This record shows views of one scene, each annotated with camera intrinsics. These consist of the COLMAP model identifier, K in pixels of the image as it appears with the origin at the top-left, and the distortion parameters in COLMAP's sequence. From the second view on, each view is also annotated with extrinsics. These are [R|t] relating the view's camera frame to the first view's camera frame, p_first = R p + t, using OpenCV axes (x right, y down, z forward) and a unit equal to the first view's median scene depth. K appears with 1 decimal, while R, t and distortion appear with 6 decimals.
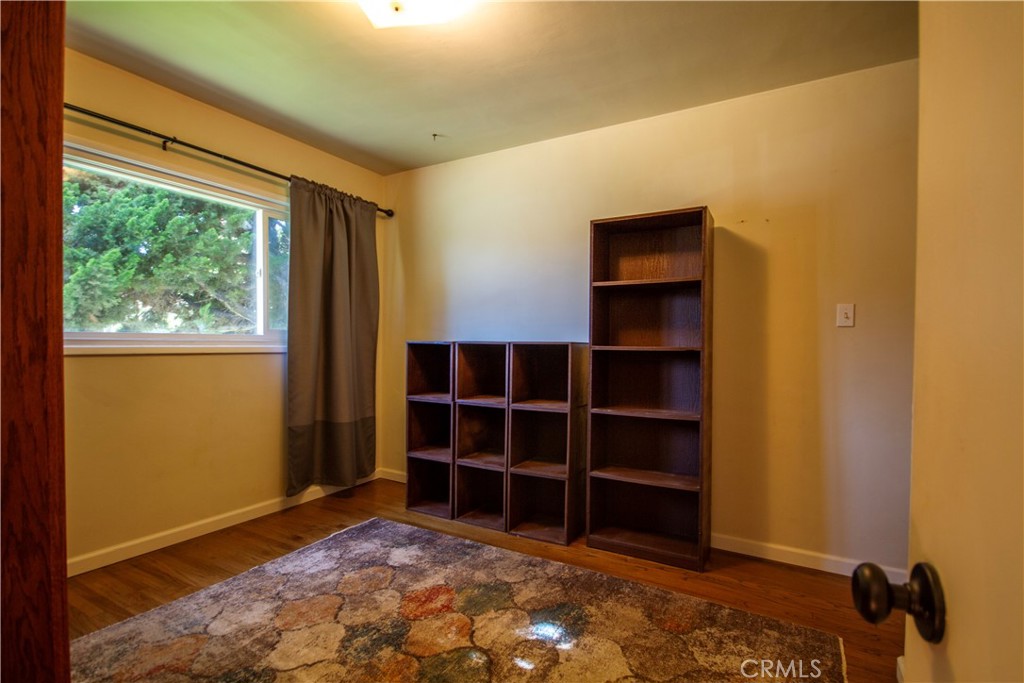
lens RADIAL K [[472.6, 0, 512.0], [0, 472.6, 363.5], [0, 0, 1]] dist [0.000252, 0.000059]
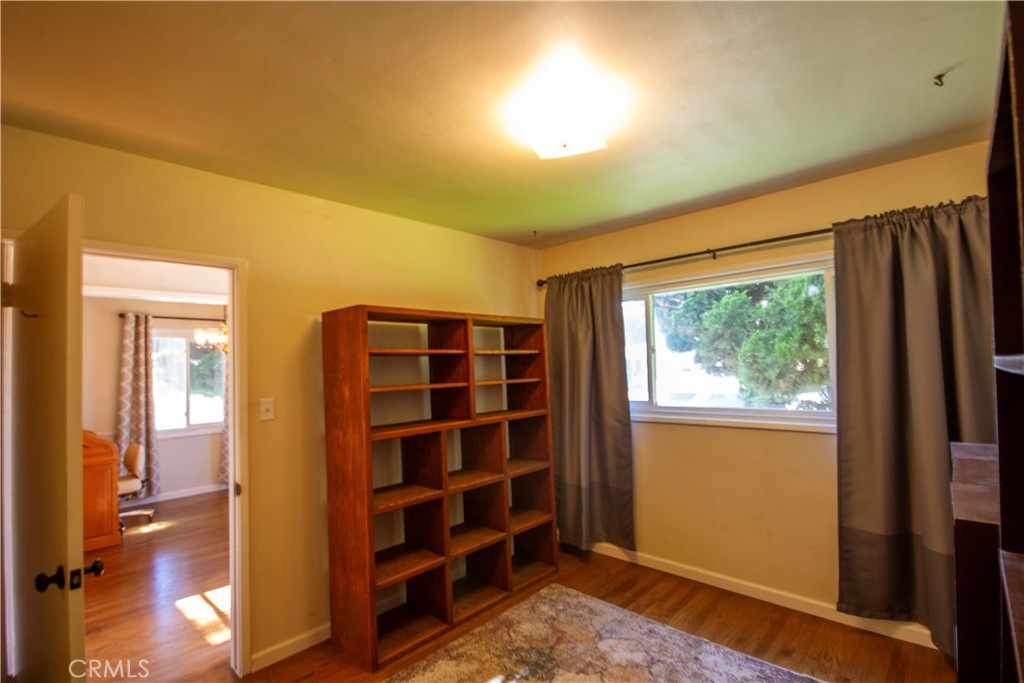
lens RADIAL K [[490.0, 0, 518.7], [0, 490.0, 347.1], [0, 0, 1]] dist [-0.003045, -0.000424]
pose [[-0.228753, -0.041954, -0.972580, 0.649184], [-0.012896, 0.999114, -0.040065, -0.175087], [0.973399, 0.003378, -0.229091, 0.845484]]
